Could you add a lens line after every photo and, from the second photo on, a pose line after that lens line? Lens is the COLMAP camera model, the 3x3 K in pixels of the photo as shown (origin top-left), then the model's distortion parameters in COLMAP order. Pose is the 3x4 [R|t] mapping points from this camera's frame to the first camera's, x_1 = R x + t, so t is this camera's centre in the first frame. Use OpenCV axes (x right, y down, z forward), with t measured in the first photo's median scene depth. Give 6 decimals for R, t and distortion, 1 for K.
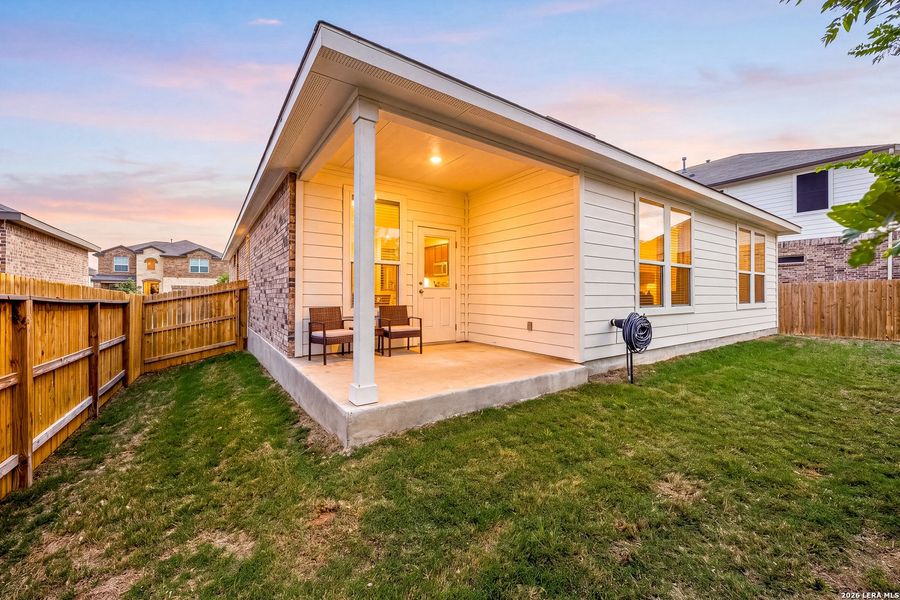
lens RADIAL K [[346.5, 0, 450.1], [0, 346.5, 295.9], [0, 0, 1]] dist [-0.001444, -0.000026]
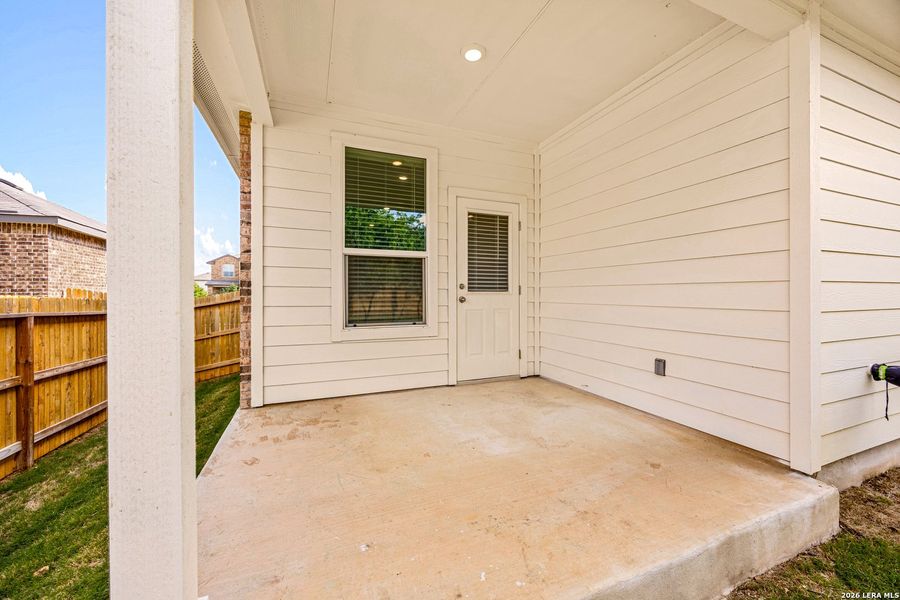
lens RADIAL K [[346.5, 0, 447.7], [0, 346.5, 298.9], [0, 0, 1]] dist [-0.001444, -0.000026]
pose [[0.975879, -0.002896, -0.218291, 0.033150], [0.004388, 0.999970, 0.006349, -0.019236], [0.218266, -0.007153, 0.975863, 0.423794]]
